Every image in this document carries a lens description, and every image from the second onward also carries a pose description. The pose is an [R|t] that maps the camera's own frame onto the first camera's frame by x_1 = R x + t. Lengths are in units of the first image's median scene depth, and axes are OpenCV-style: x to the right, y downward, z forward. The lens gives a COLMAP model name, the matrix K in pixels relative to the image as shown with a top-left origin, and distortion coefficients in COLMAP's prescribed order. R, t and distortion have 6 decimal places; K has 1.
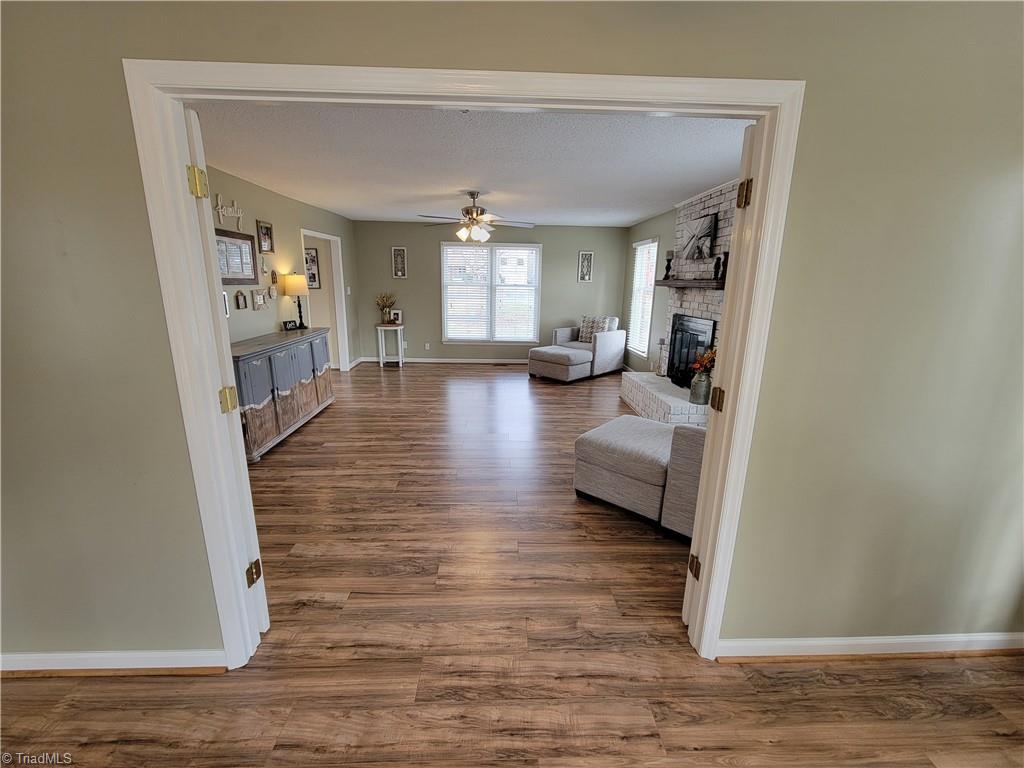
lens RADIAL K [[418.1, 0, 511.2], [0, 418.1, 378.2], [0, 0, 1]] dist [-0.002416, -0.000219]
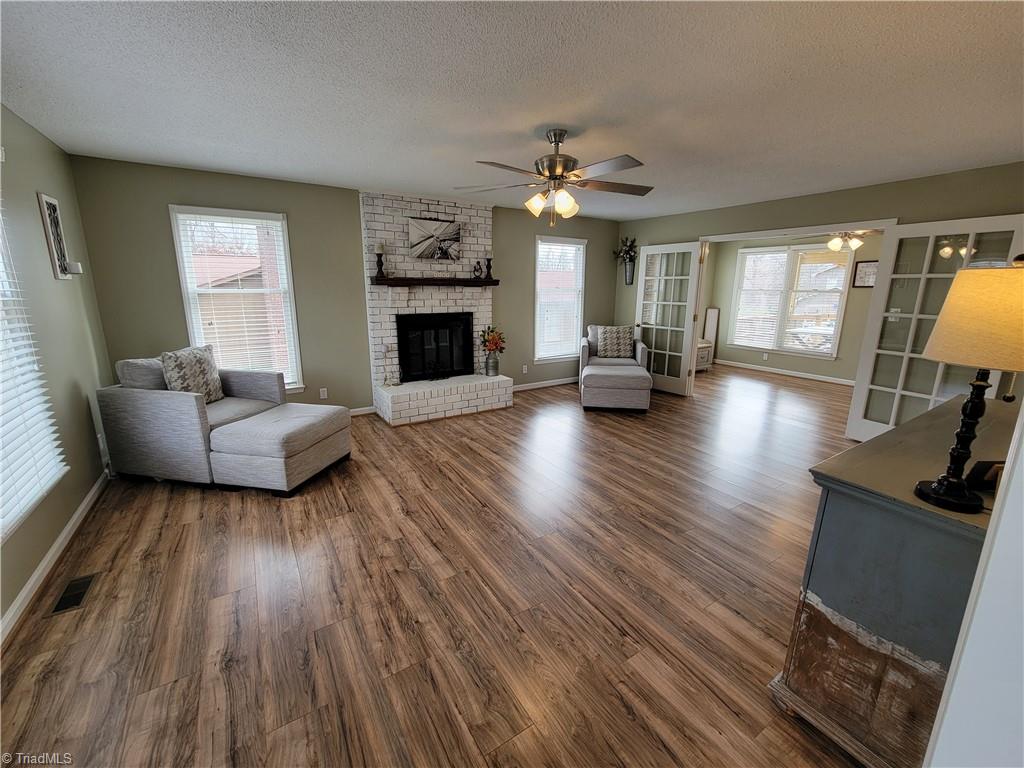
lens RADIAL K [[418.1, 0, 511.2], [0, 418.1, 378.2], [0, 0, 1]] dist [-0.002416, -0.000219]
pose [[-0.508172, -0.207803, 0.835811, -0.622413], [0.181386, 0.922867, 0.339730, -0.339510], [-0.841939, 0.324245, -0.431282, 1.429092]]
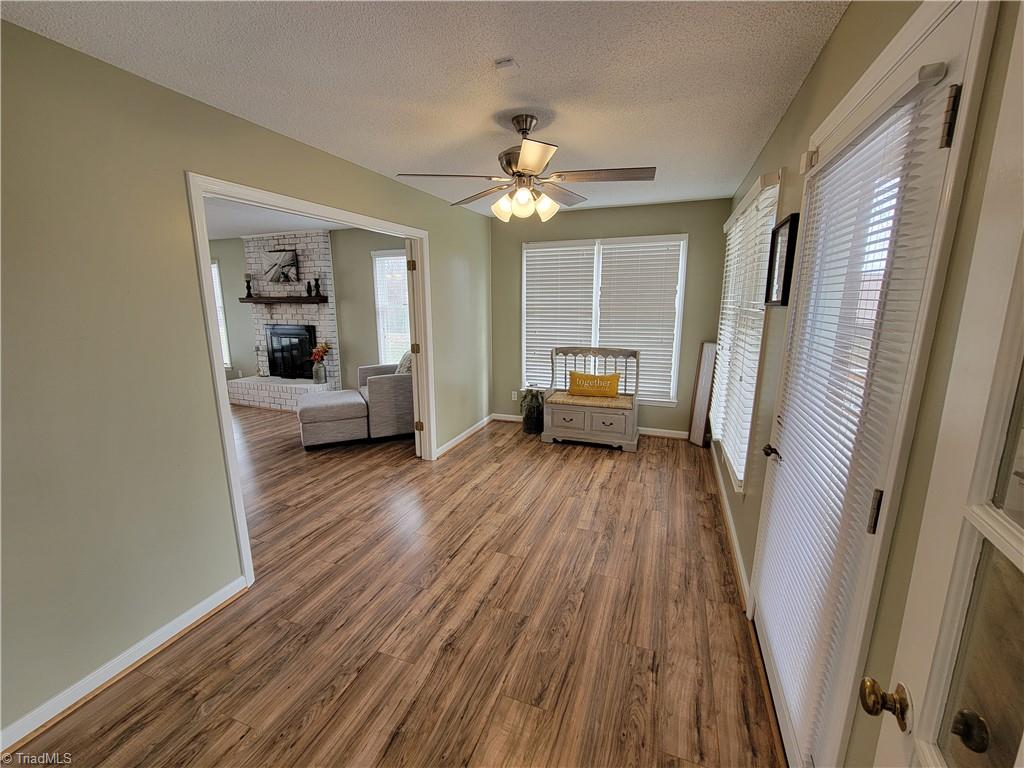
lens RADIAL K [[419.8, 0, 511.9], [0, 419.8, 377.6], [0, 0, 1]] dist [-0.005216, 0.000836]
pose [[0.393322, -0.191729, 0.899187, -0.540881], [0.219671, 0.969286, 0.110588, 0.024539], [-0.892772, 0.154029, 0.423359, -0.175518]]
